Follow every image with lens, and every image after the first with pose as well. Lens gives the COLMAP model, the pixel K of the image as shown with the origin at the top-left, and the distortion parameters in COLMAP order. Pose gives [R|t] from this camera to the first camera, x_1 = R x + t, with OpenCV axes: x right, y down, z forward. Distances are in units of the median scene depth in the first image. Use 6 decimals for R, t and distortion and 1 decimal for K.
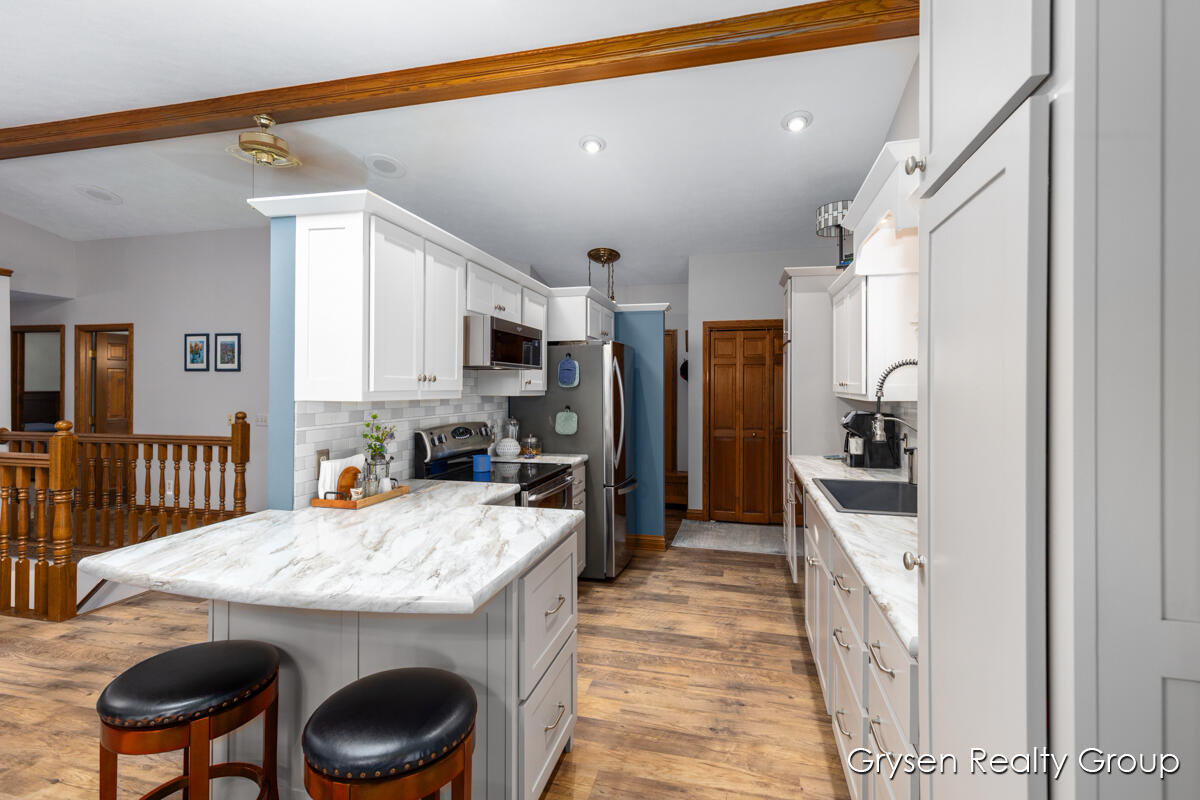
lens RADIAL K [[544.9, 0, 596.9], [0, 544.9, 384.1], [0, 0, 1]] dist [0.010785, 0.000361]
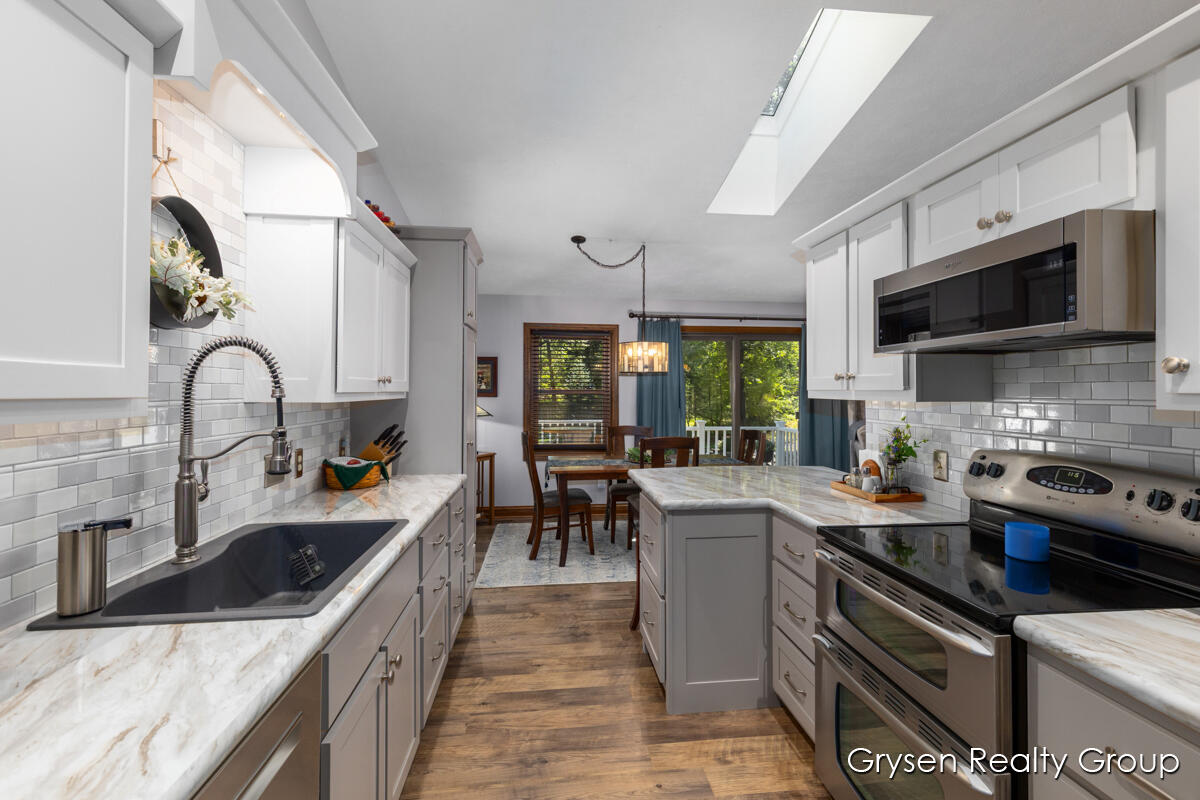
lens RADIAL K [[554.0, 0, 597.4], [0, 554.0, 394.8], [0, 0, 1]] dist [-0.001291, -0.000106]
pose [[-0.935721, -0.009687, -0.352607, 0.188266], [-0.009256, 0.999953, -0.002909, 0.011229], [0.352619, 0.000542, -0.935767, 0.775641]]
